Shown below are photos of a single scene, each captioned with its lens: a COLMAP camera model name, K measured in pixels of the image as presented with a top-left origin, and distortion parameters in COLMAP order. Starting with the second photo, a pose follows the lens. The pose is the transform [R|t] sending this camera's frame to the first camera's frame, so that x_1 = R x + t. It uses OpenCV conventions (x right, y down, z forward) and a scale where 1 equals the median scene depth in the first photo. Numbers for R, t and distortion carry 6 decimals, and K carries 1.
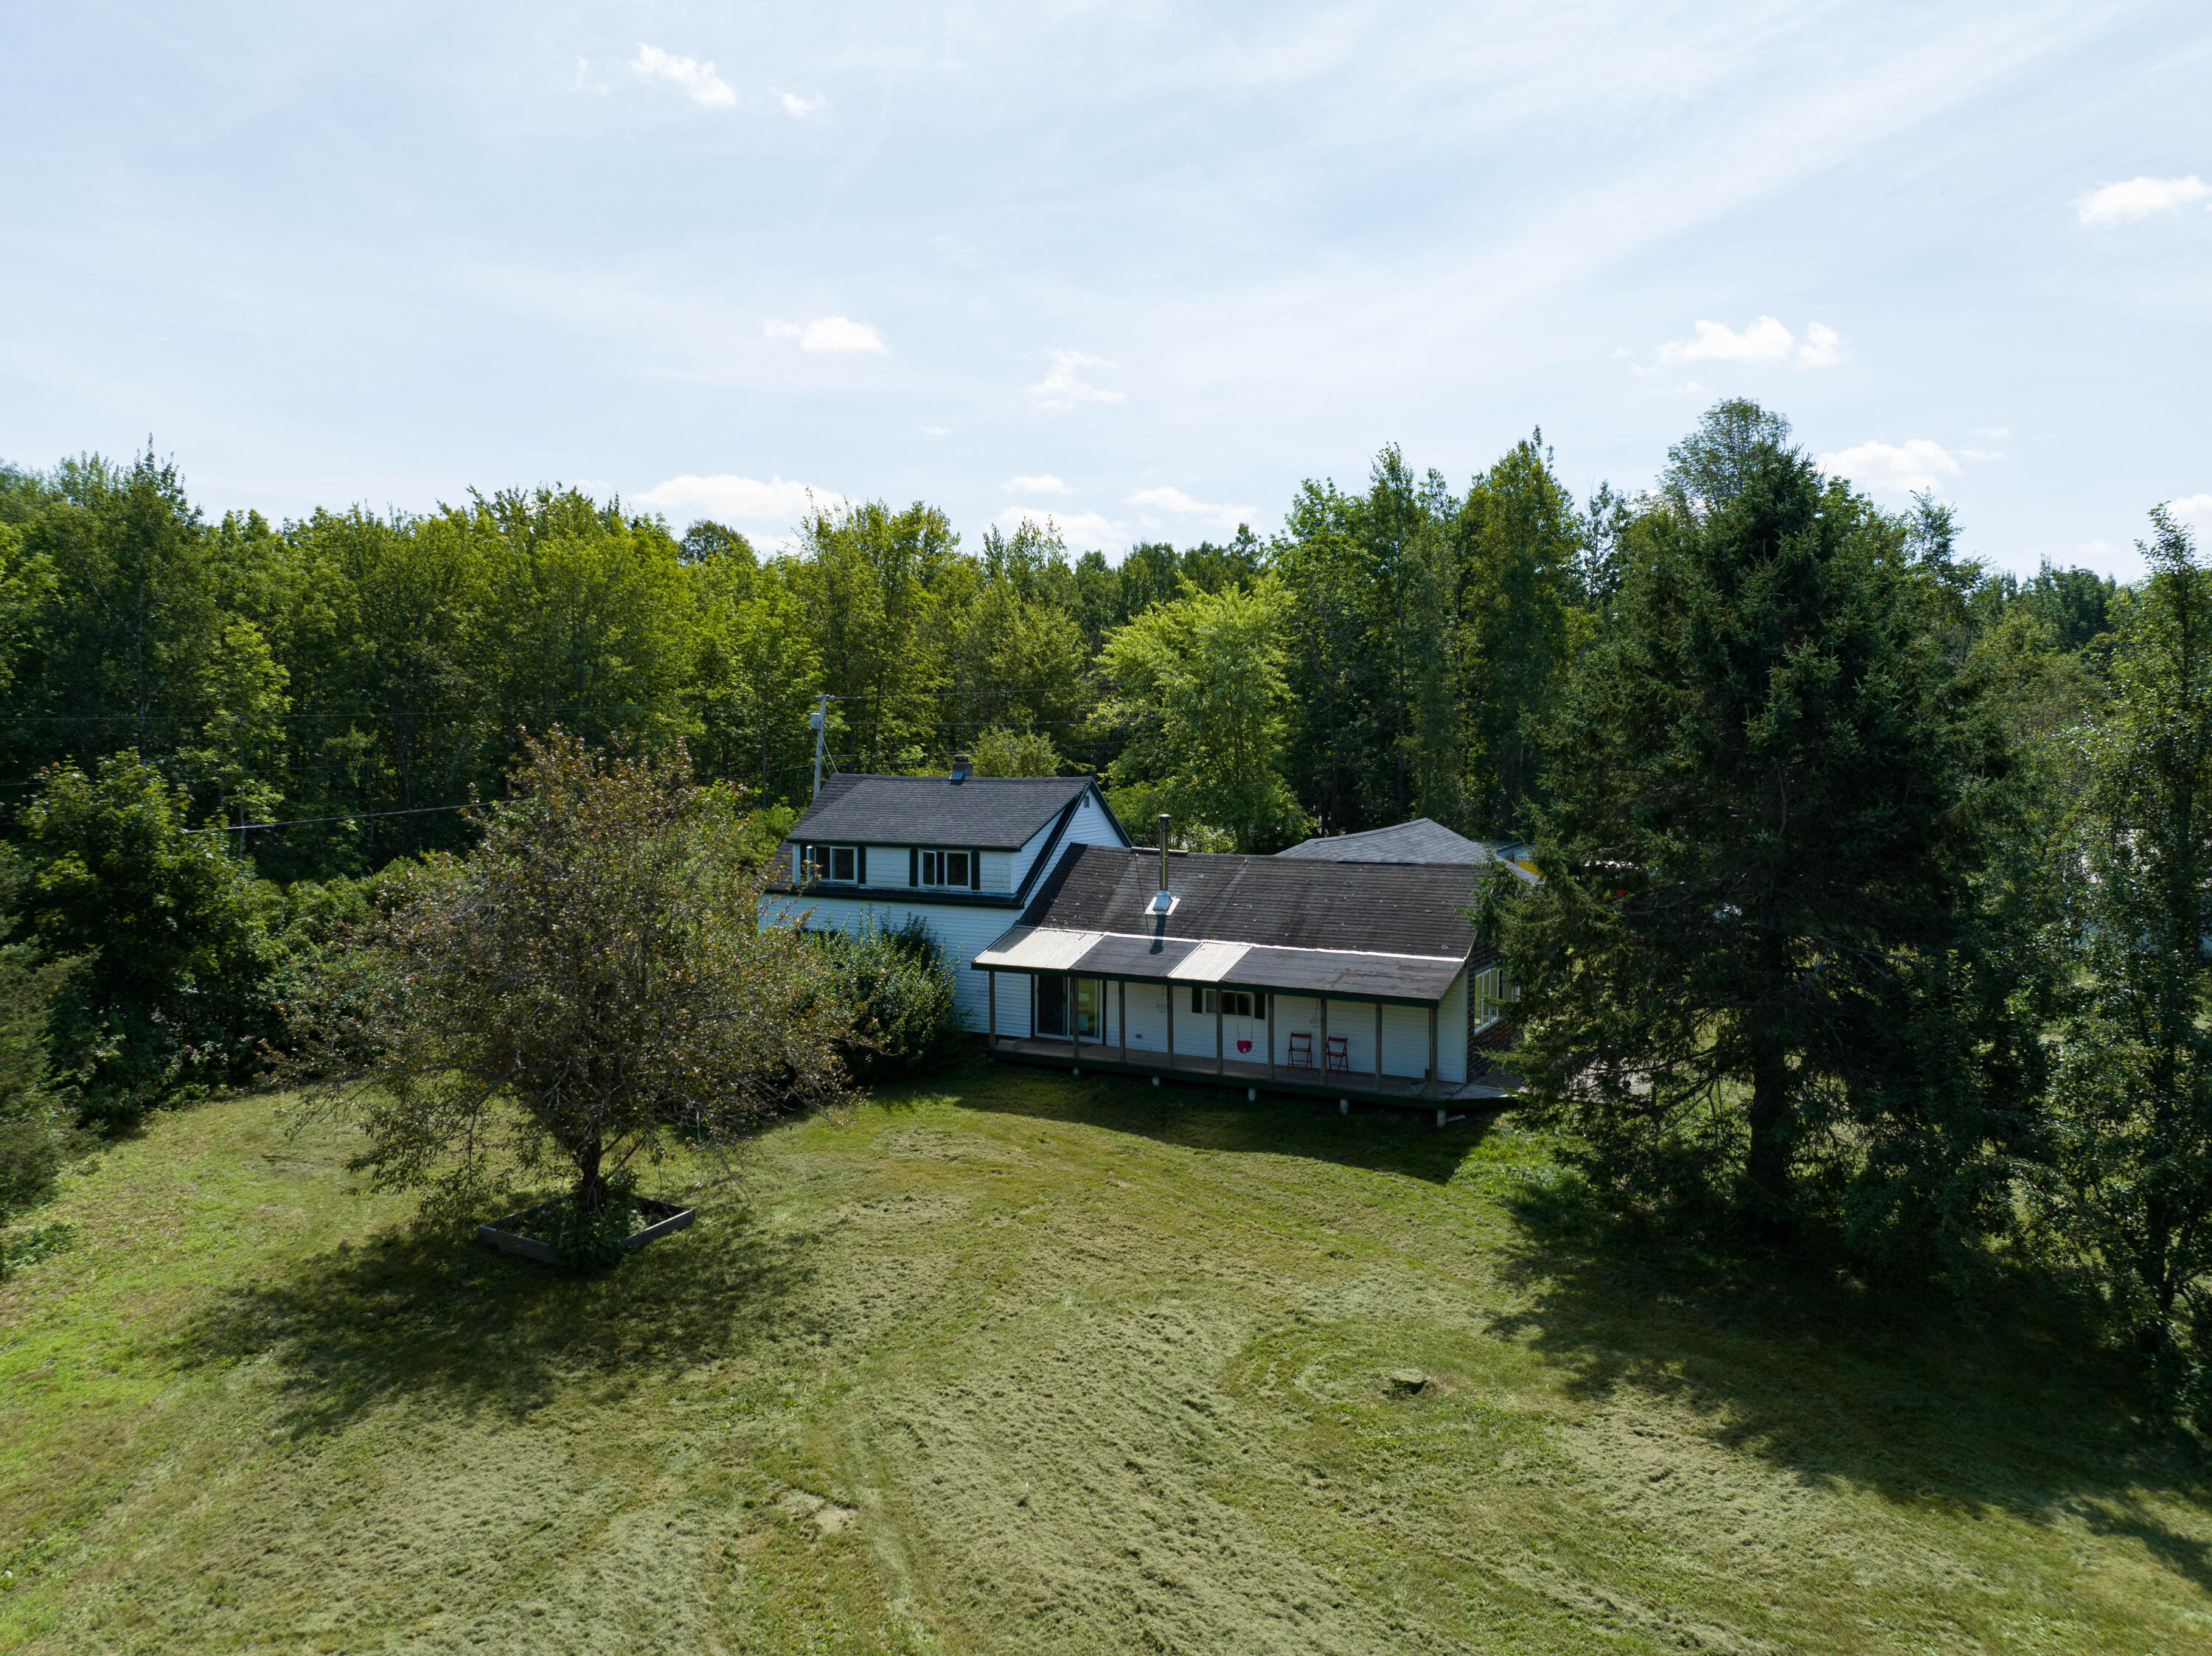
lens RADIAL K [[1639.0, 0, 1106.0], [0, 1639.0, 828.0], [0, 0, 1]] dist [0.008690, -0.142817]
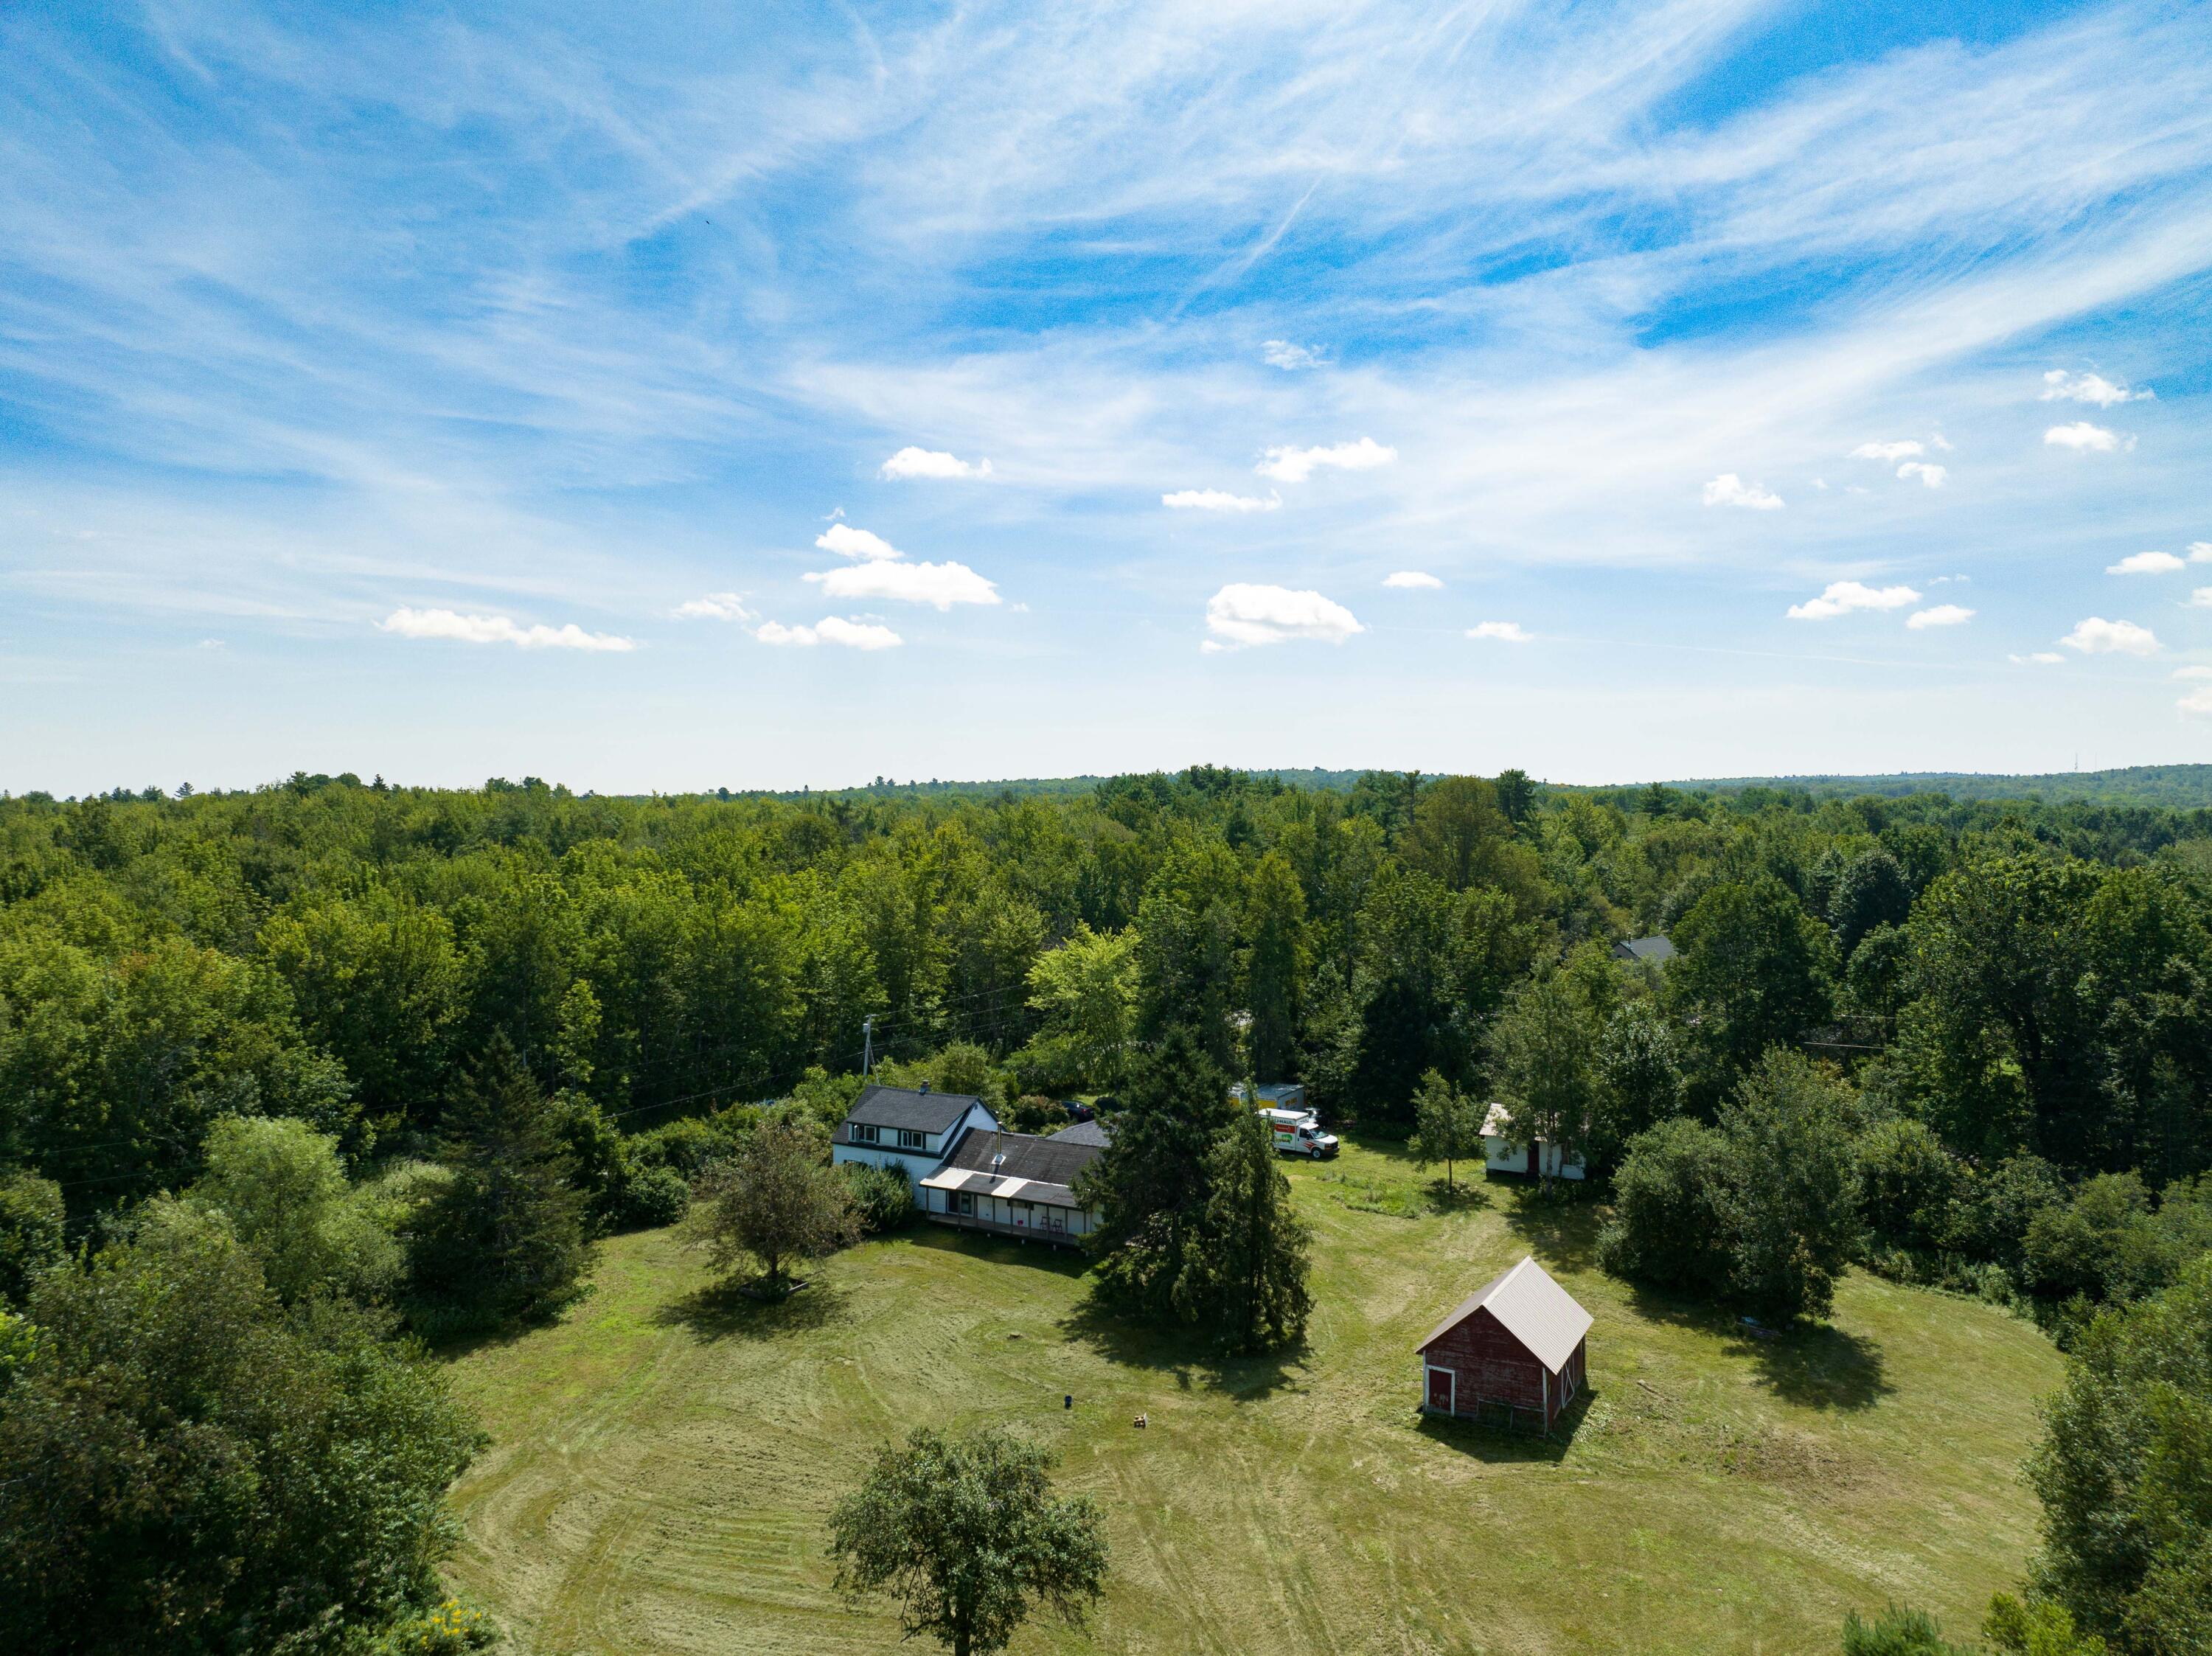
lens RADIAL K [[1591.2, 0, 1092.6], [0, 1591.2, 822.1], [0, 0, 1]] dist [-0.086811, 0.064039]
pose [[0.998503, -0.000683, -0.054695, 0.316357], [-0.002791, 0.997983, -0.063420, -0.317613], [0.054628, 0.063478, 0.996487, -1.419032]]
